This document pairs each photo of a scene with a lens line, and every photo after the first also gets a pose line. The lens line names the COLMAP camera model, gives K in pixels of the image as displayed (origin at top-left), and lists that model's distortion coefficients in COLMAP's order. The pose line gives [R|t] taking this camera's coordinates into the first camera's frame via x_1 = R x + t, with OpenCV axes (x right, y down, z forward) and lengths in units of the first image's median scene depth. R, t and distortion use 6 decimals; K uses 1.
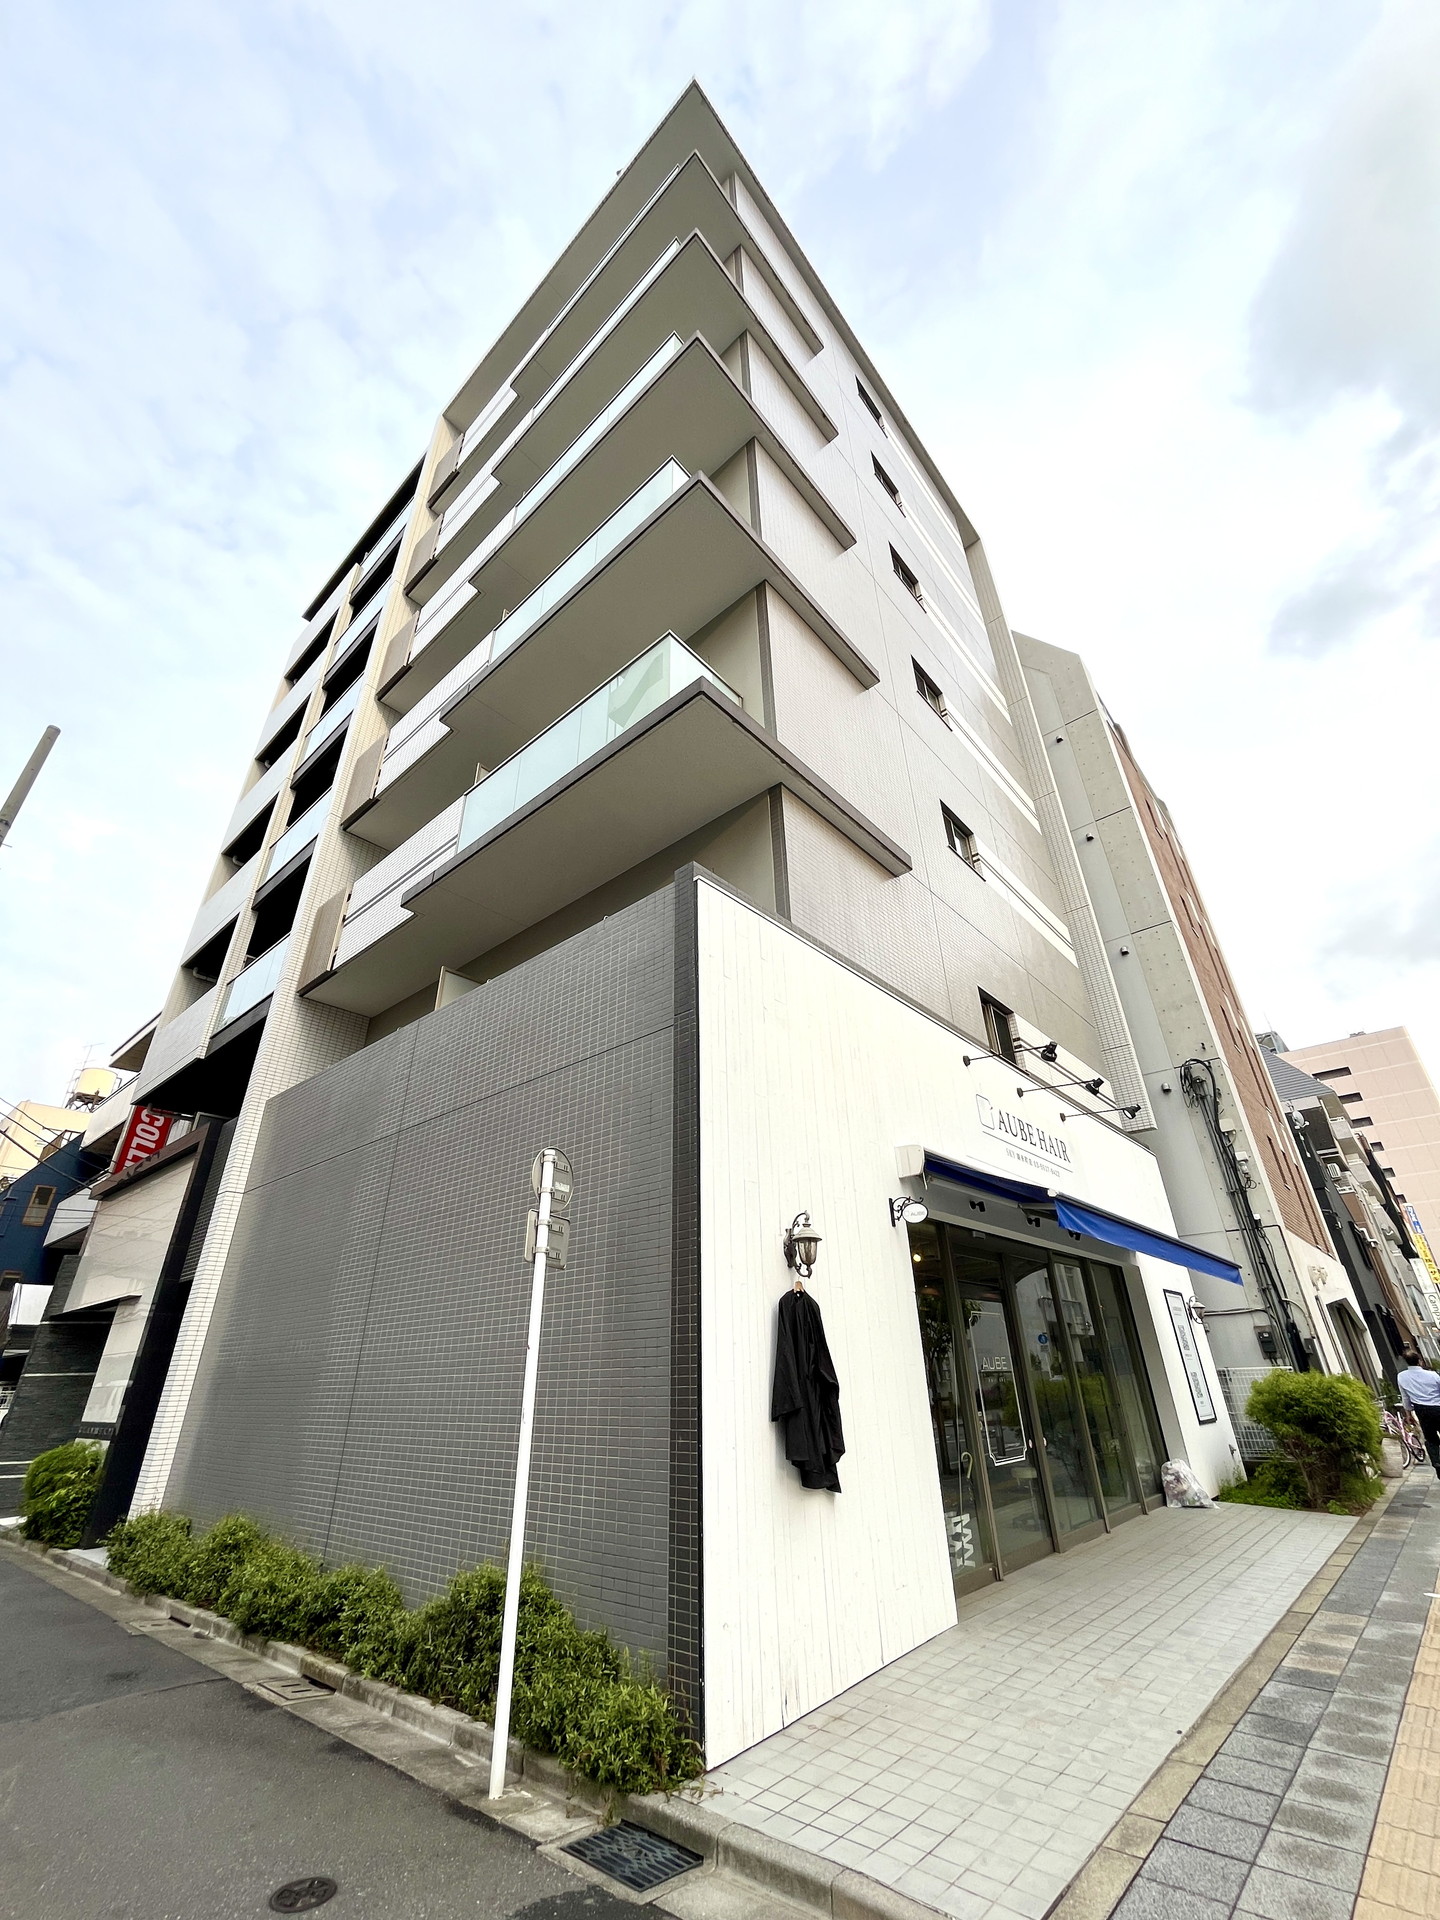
lens RADIAL K [[774.8, 0, 720.0], [0, 774.8, 960.0], [0, 0, 1]] dist [-0.002679, -0.000329]
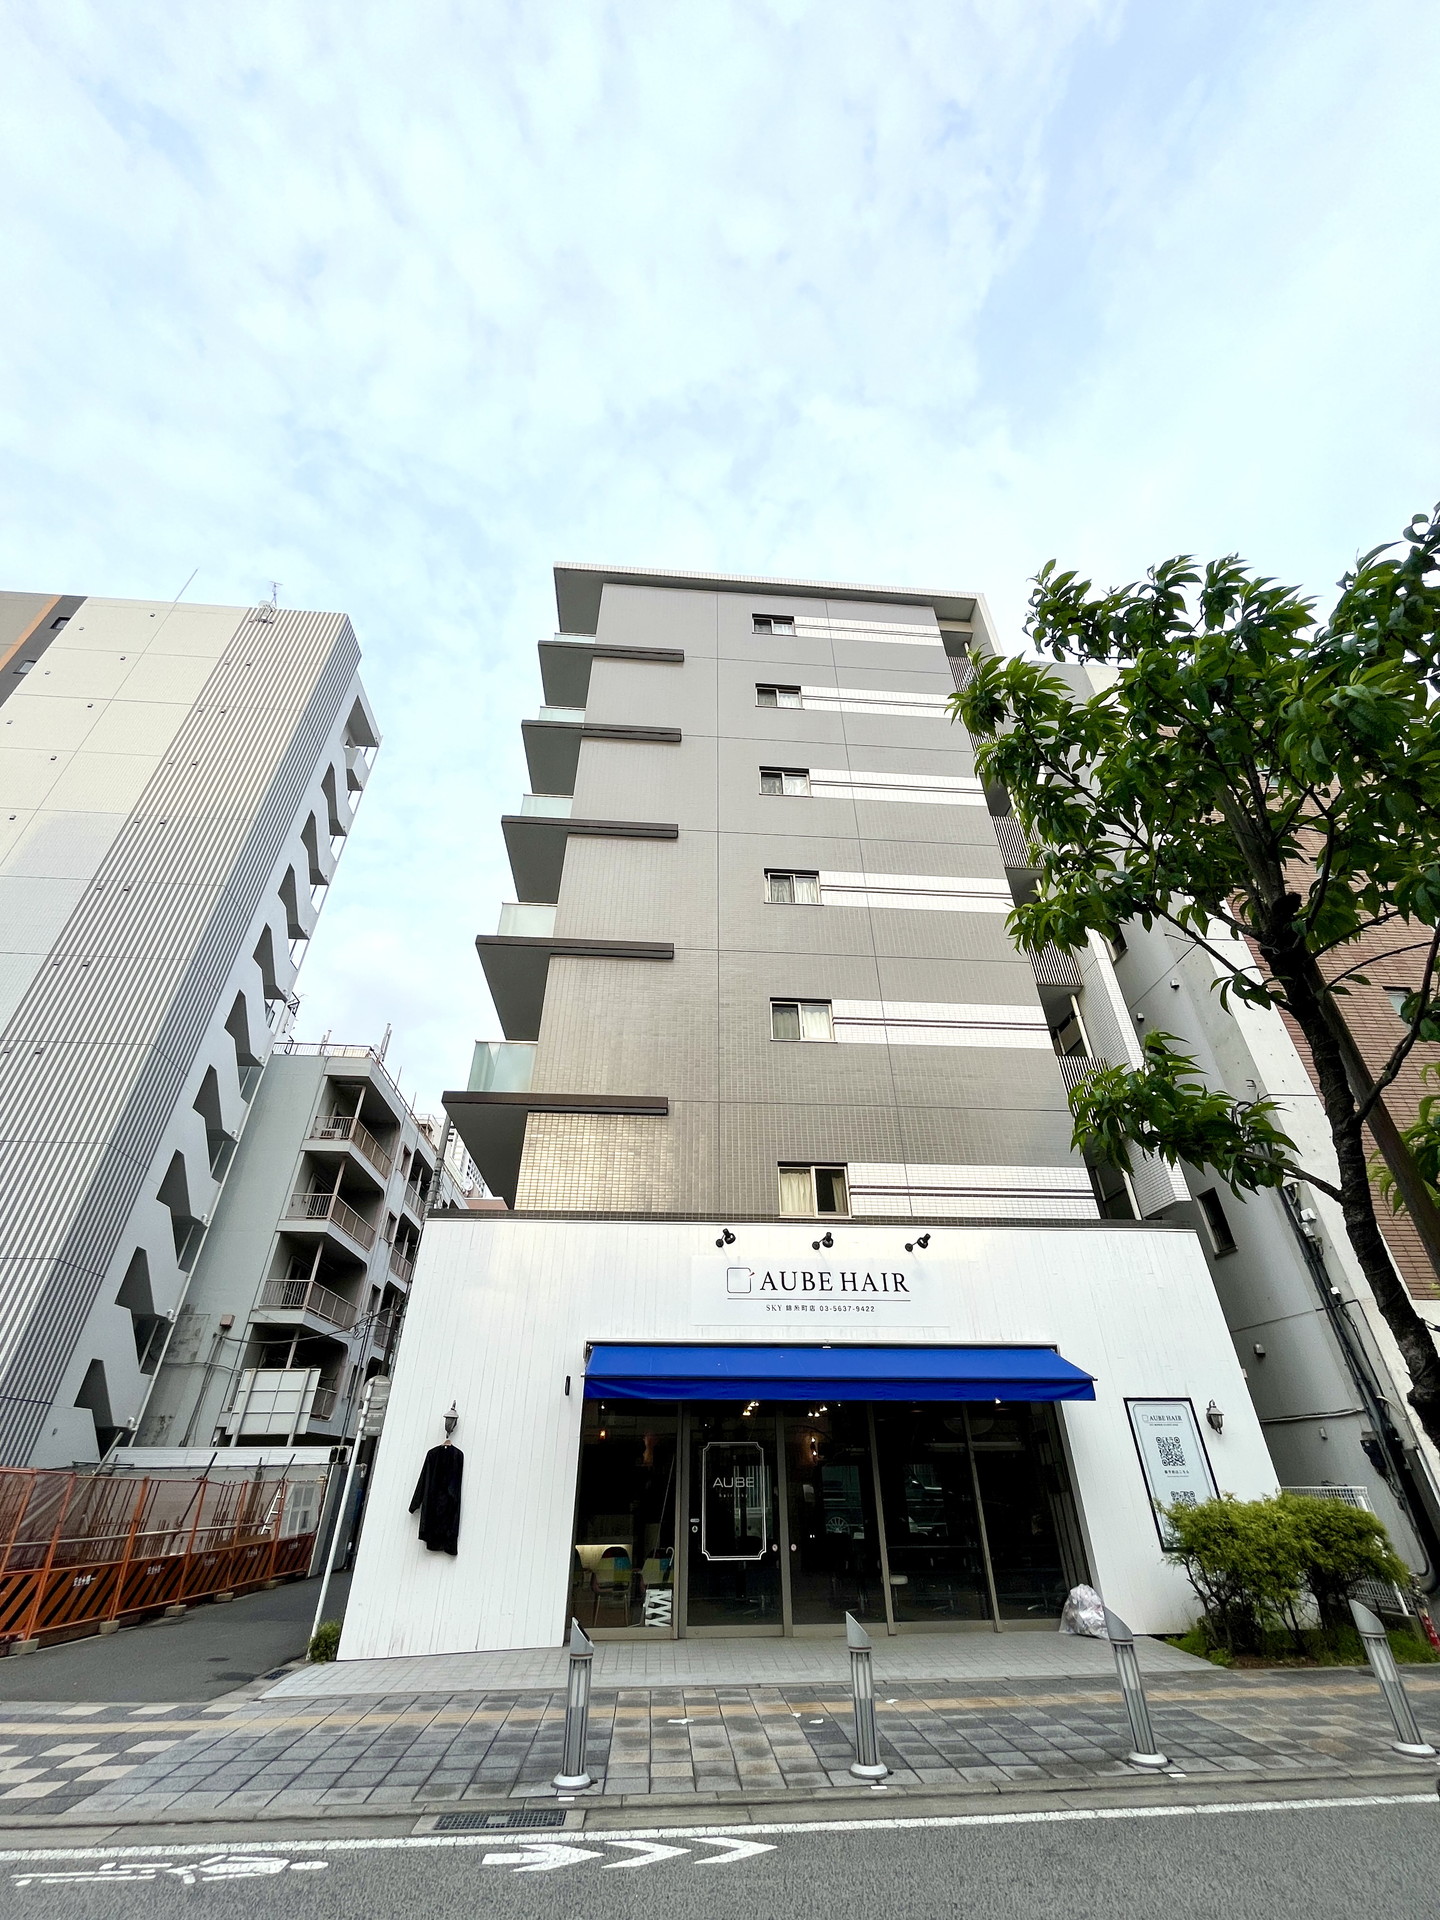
lens RADIAL K [[774.8, 0, 720.0], [0, 774.8, 960.0], [0, 0, 1]] dist [-0.002679, -0.000329]
pose [[0.716935, -0.368590, -0.591731, 2.131294], [0.322915, 0.927829, -0.186706, -0.117465], [0.617843, -0.057223, 0.784217, -0.034912]]
